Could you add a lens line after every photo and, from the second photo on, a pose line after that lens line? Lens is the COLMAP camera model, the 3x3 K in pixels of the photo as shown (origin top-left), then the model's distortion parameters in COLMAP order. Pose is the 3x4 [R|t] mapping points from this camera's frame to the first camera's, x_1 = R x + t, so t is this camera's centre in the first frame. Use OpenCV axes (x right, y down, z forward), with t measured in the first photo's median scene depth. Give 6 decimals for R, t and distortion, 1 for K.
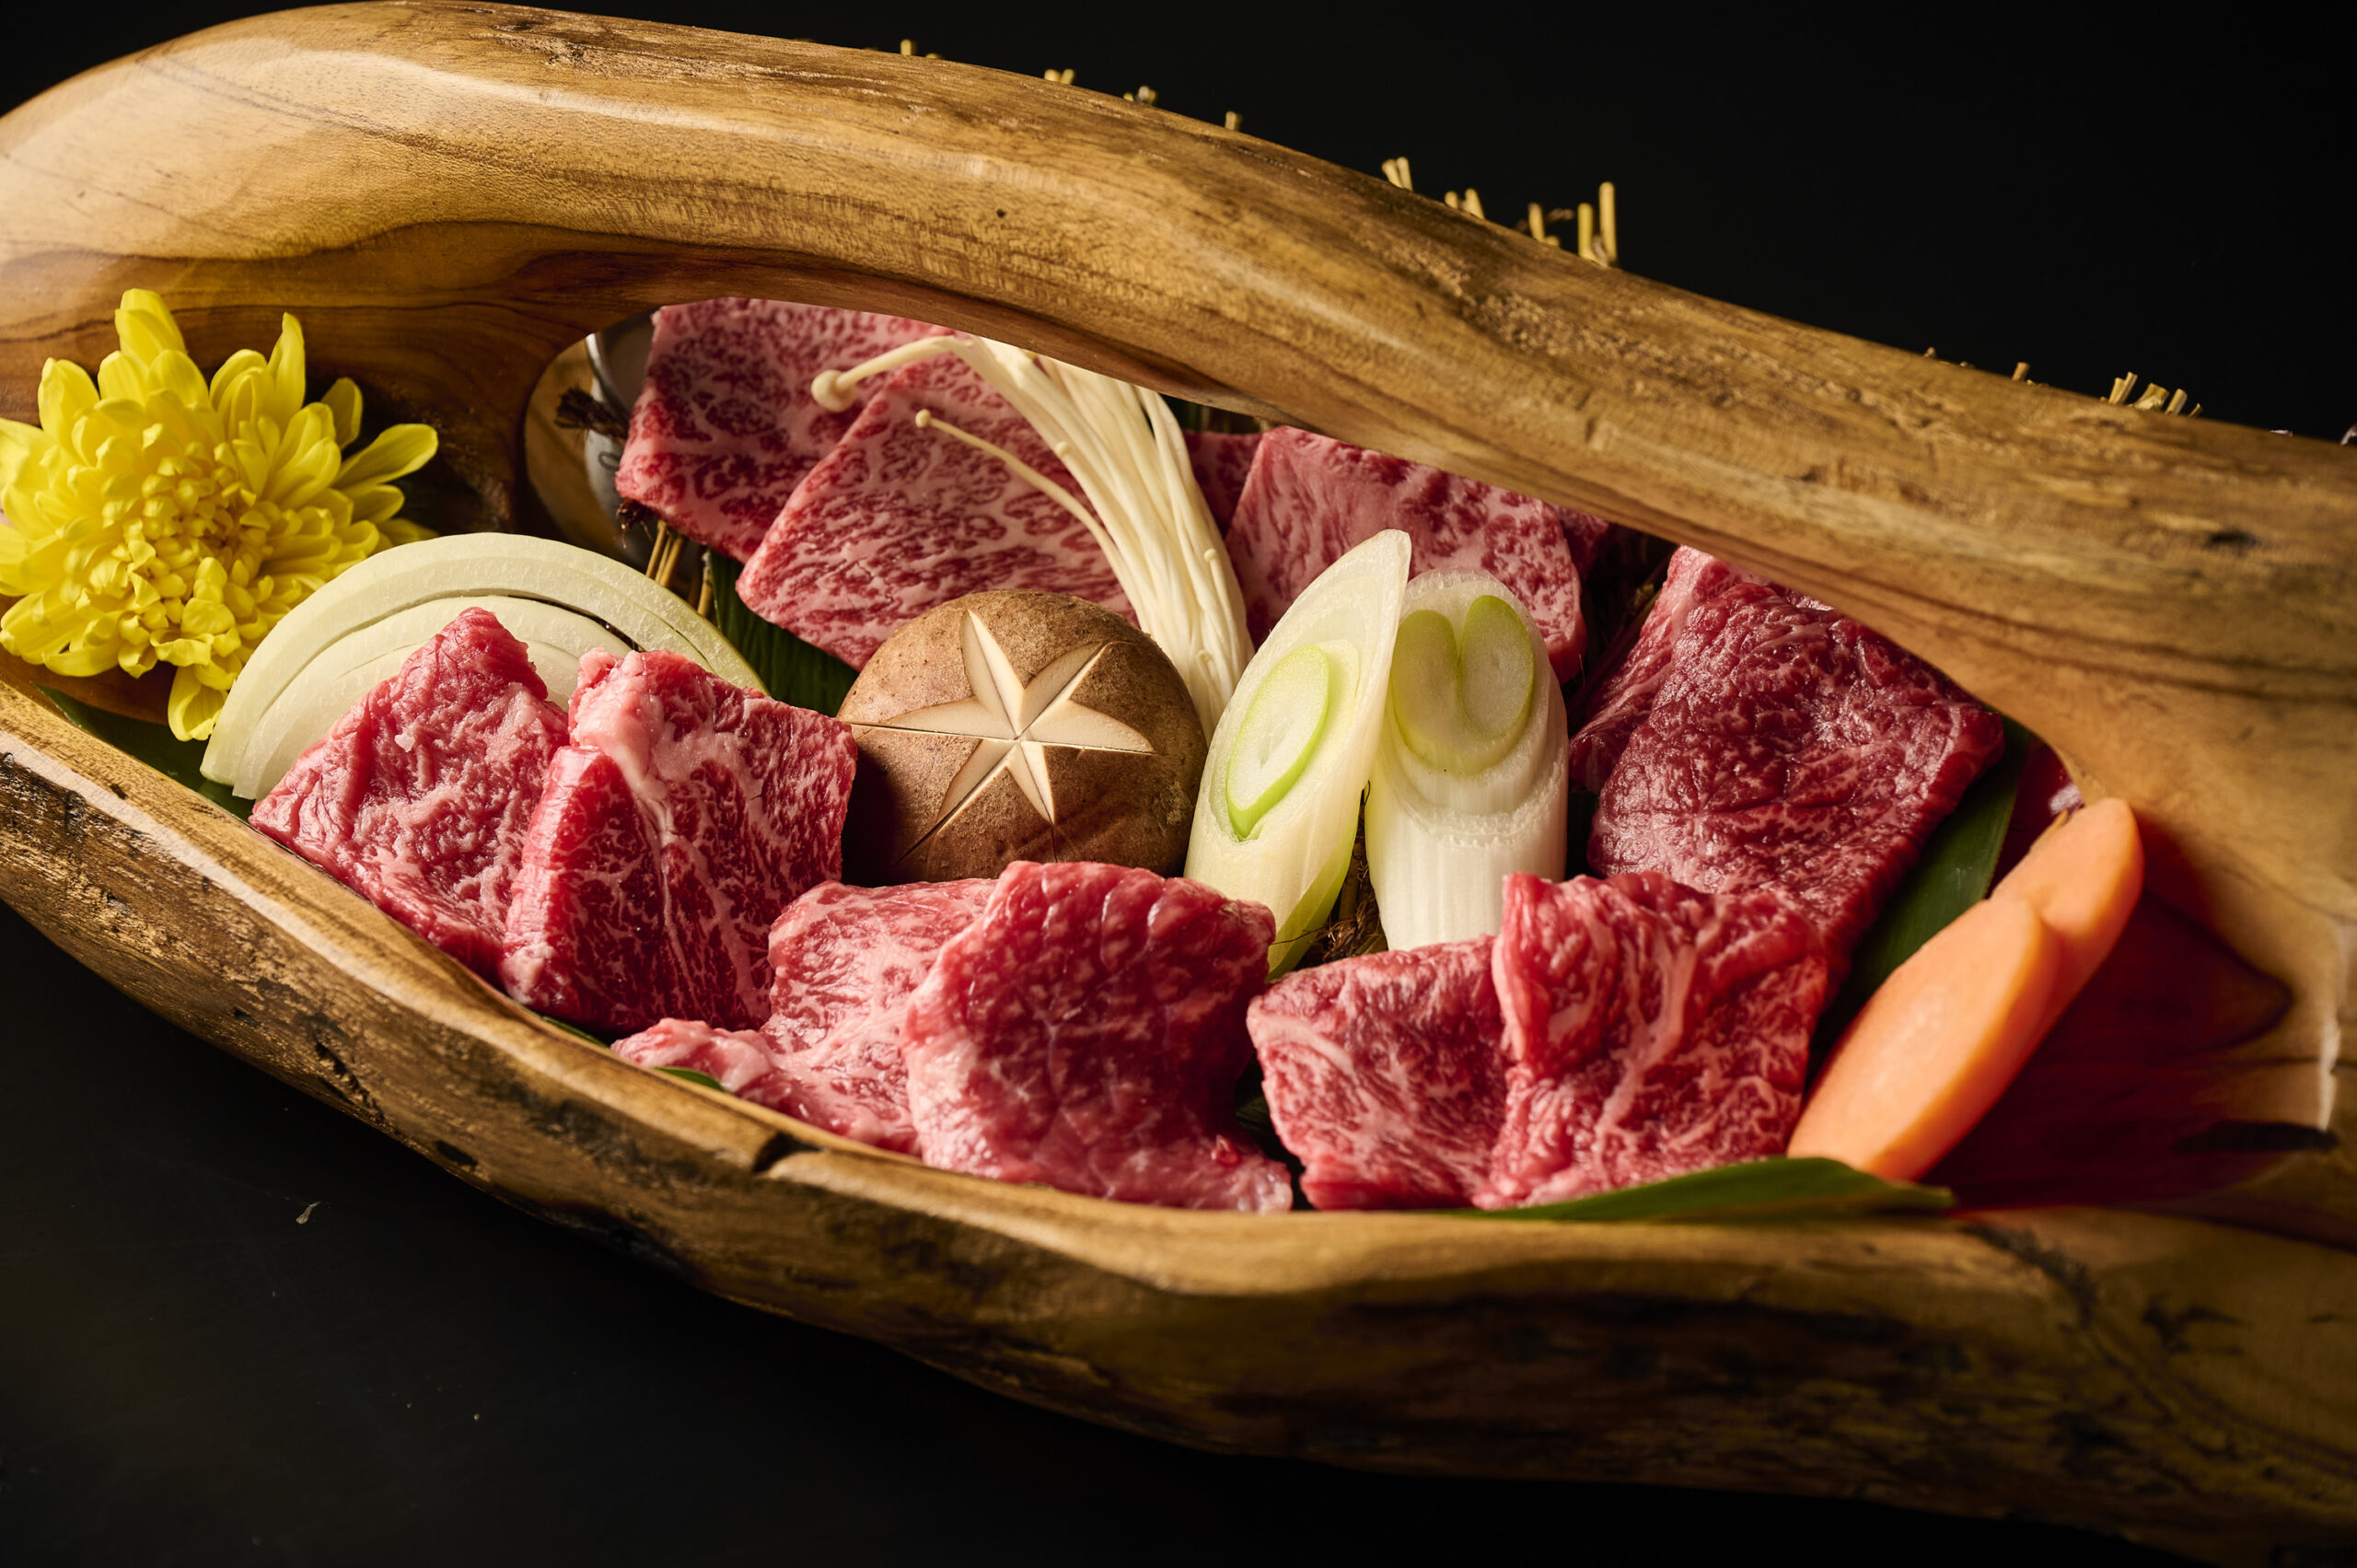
lens RADIAL K [[7057.9, 0, 1118.6], [0, 7057.9, 783.6], [0, 0, 1]] dist [-0.007662, 0.000000]
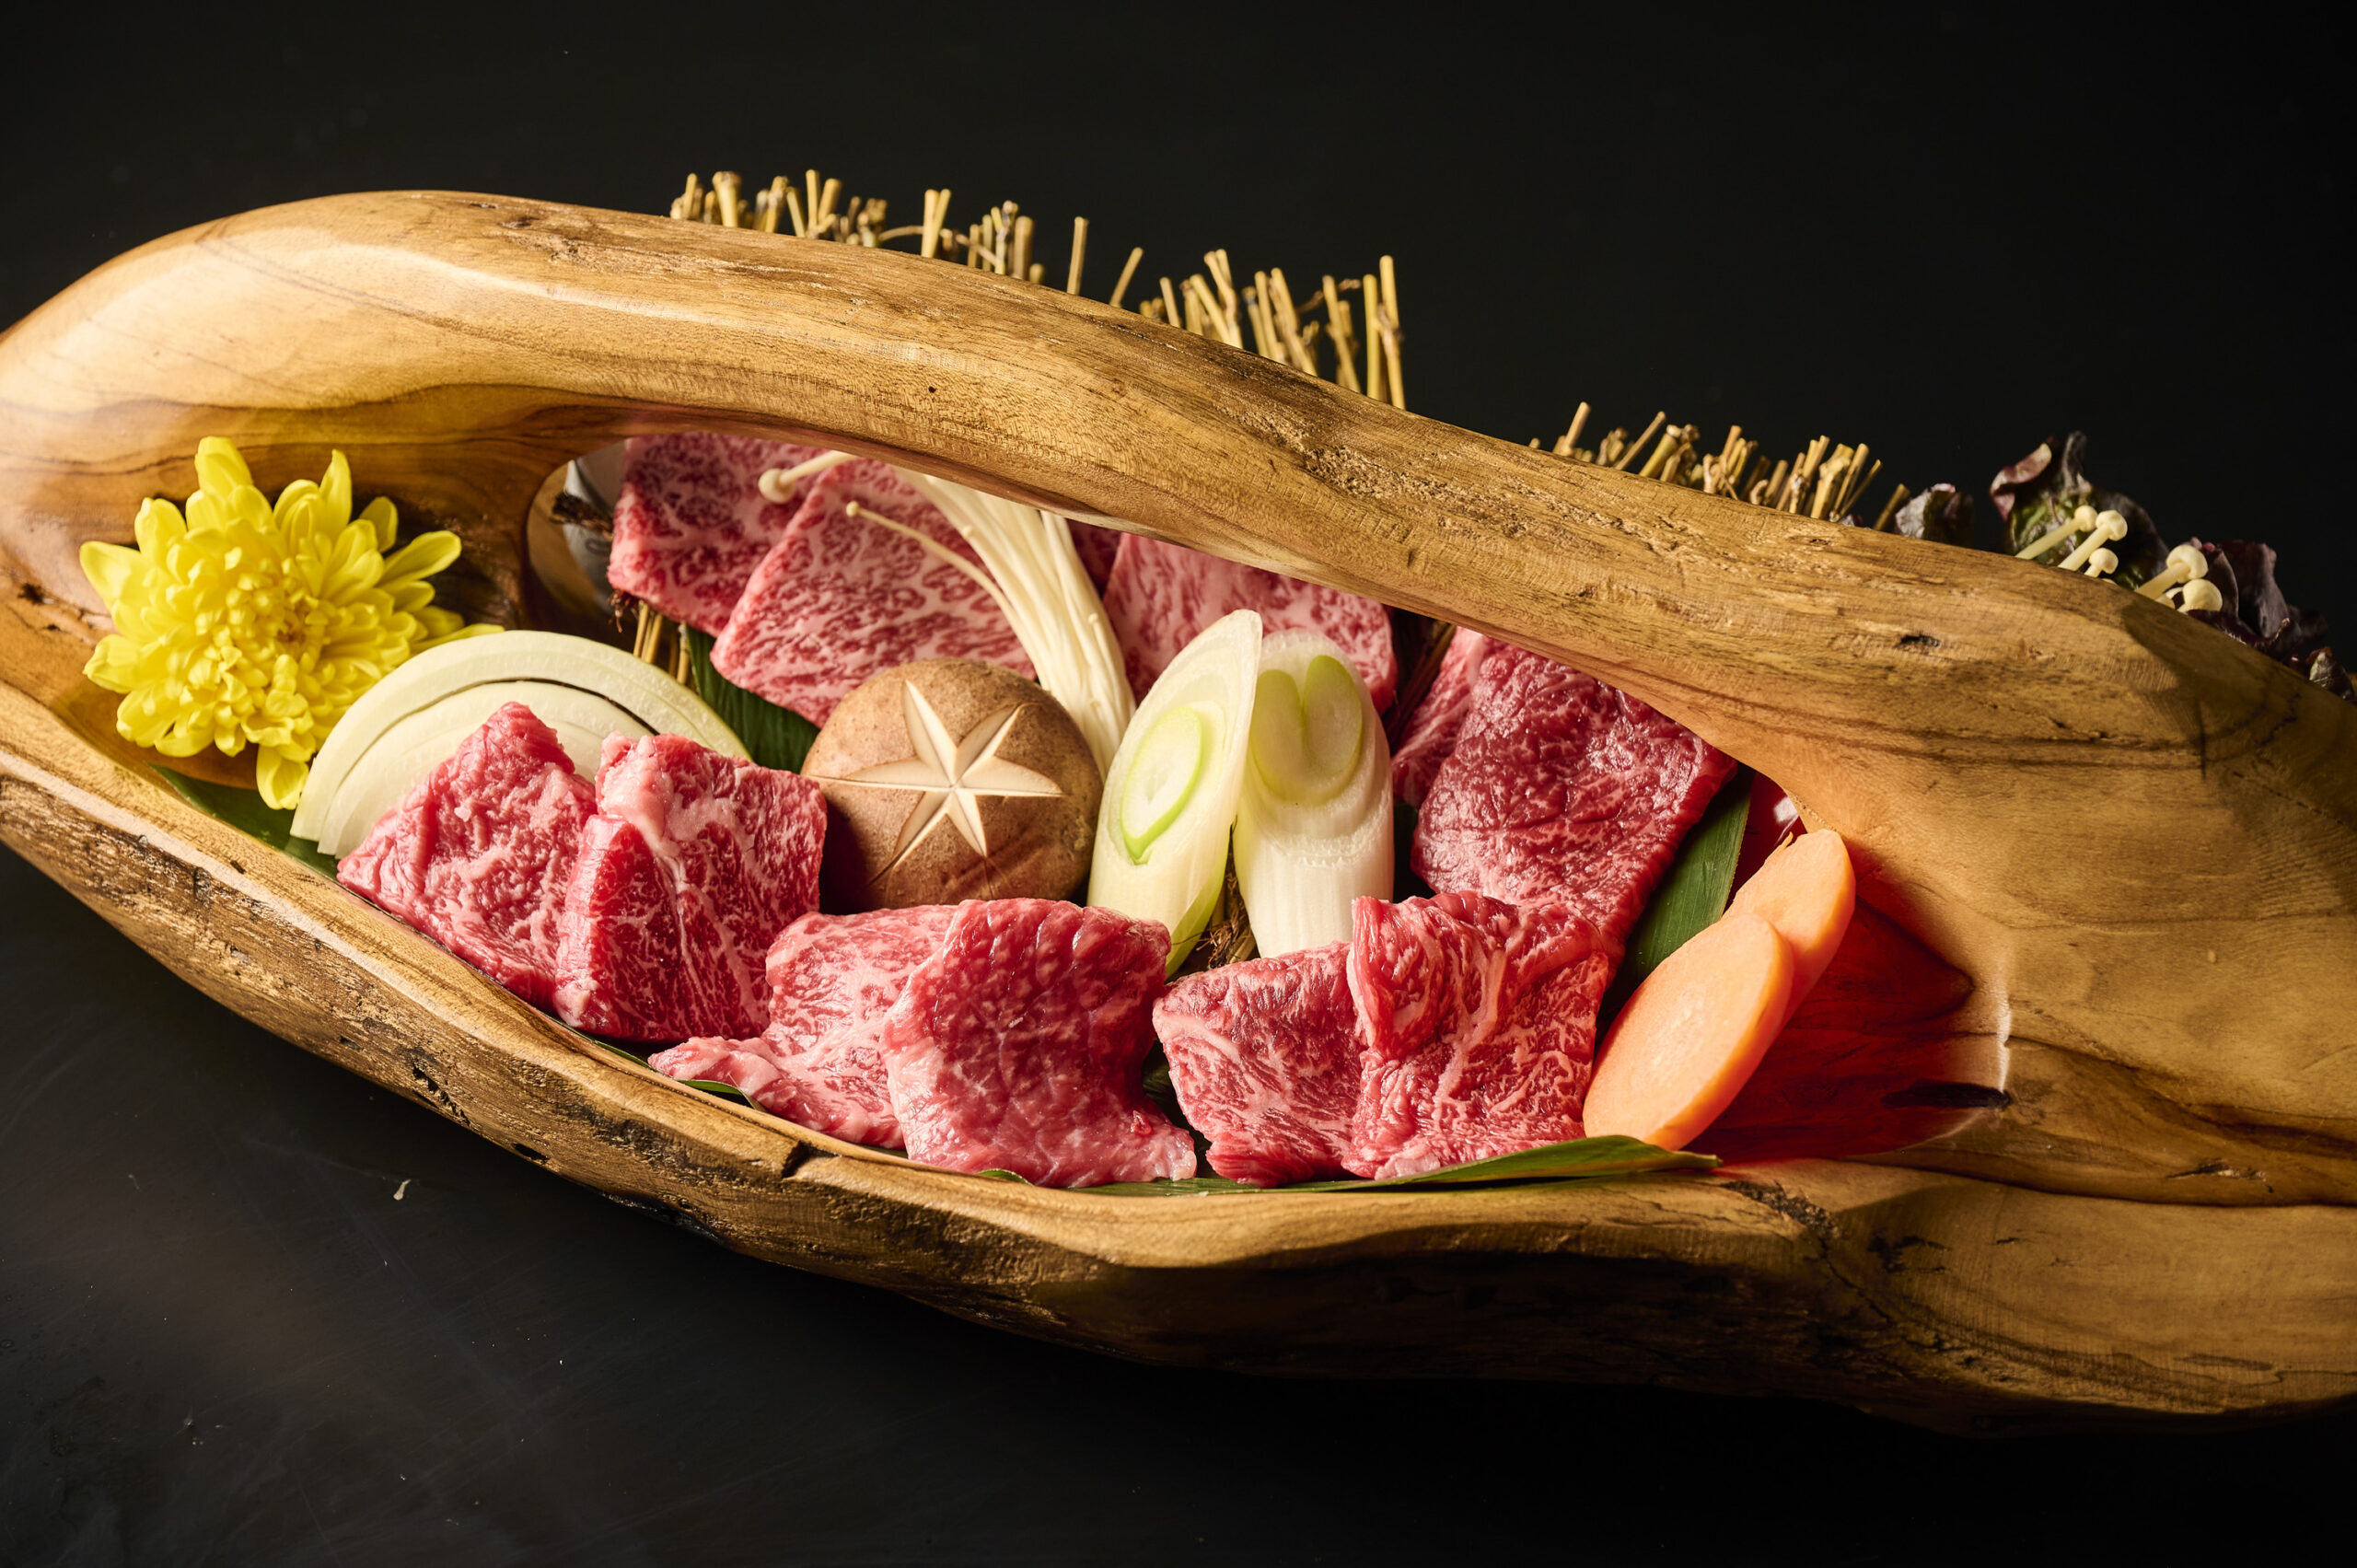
lens RADIAL K [[7058.3, 0, 1119.6], [0, 7058.3, 813.9], [0, 0, 1]] dist [0.002141, 0.000000]
pose [[0.997622, -0.044642, 0.052507, -0.051831], [0.039918, 0.995338, 0.087800, -0.112782], [-0.056182, -0.085495, 0.994753, -0.252128]]
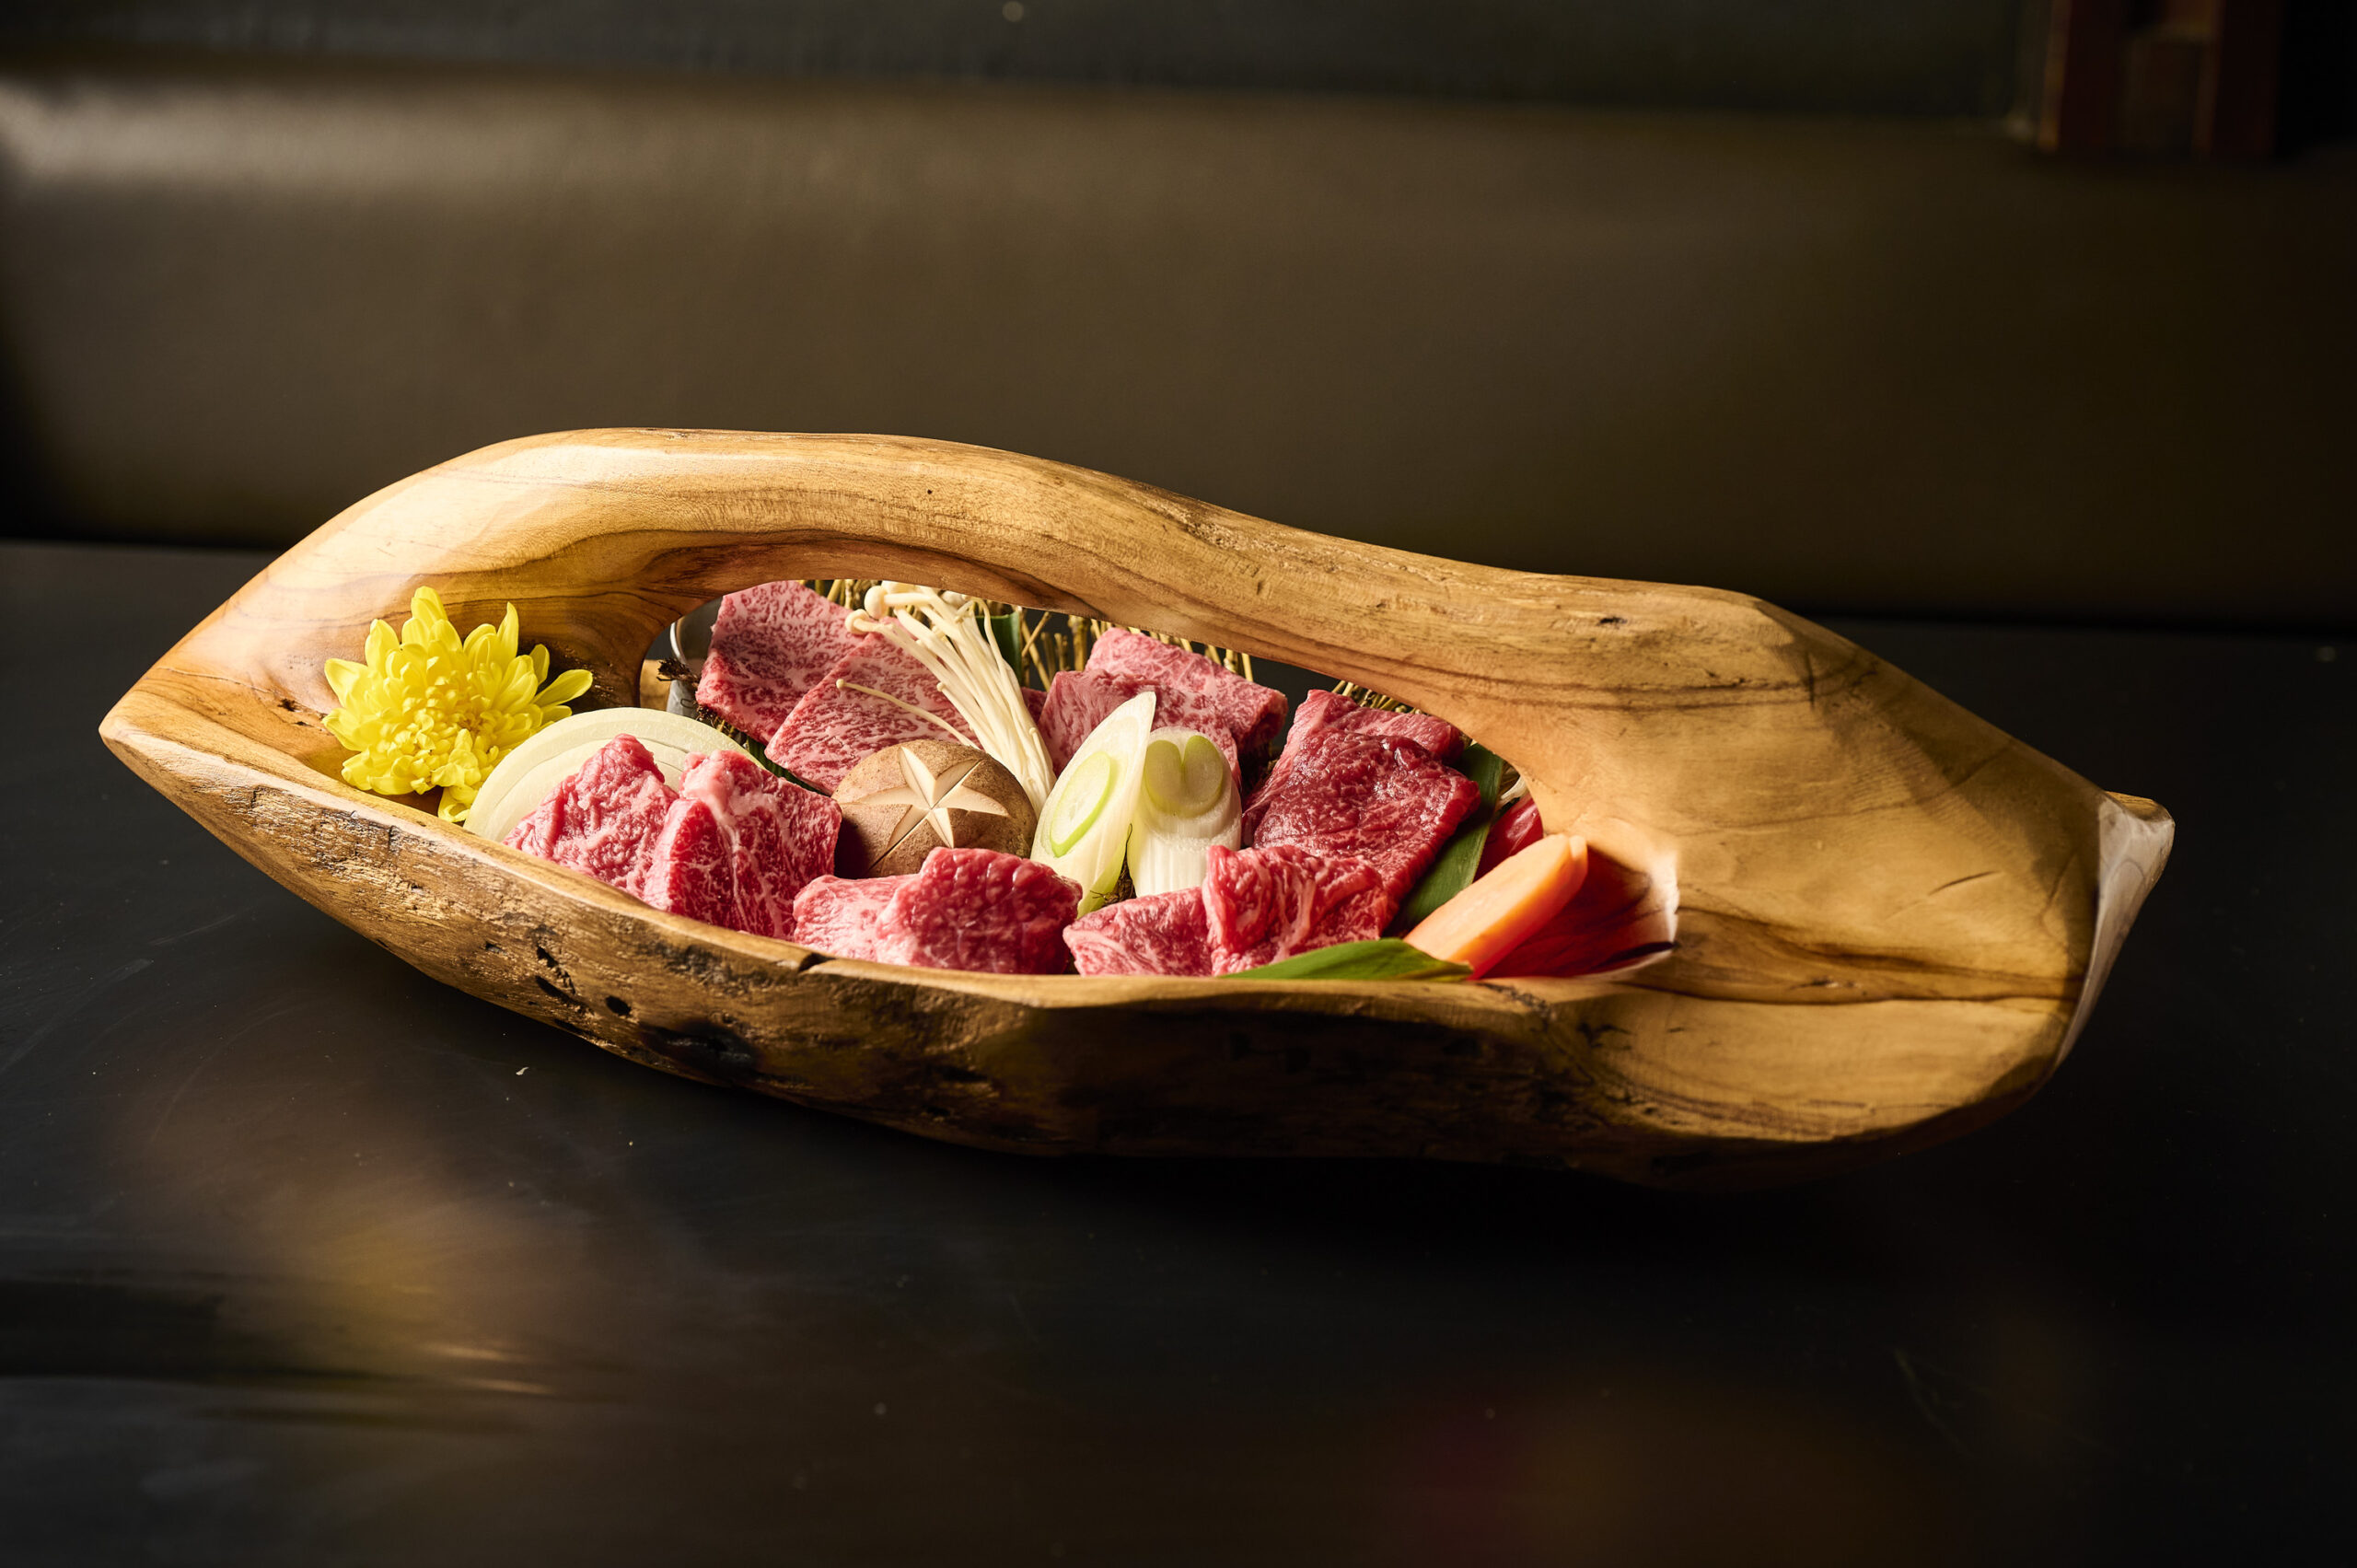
lens RADIAL K [[5008.5, 0, 1186.0], [0, 5008.5, 787.3], [0, 0, 1]] dist [-0.002367, 0.000000]
pose [[0.996534, 0.007098, 0.082884, -0.056085], [0.011692, 0.974510, -0.224038, 0.276360], [-0.082362, 0.224230, 0.971050, -0.229129]]
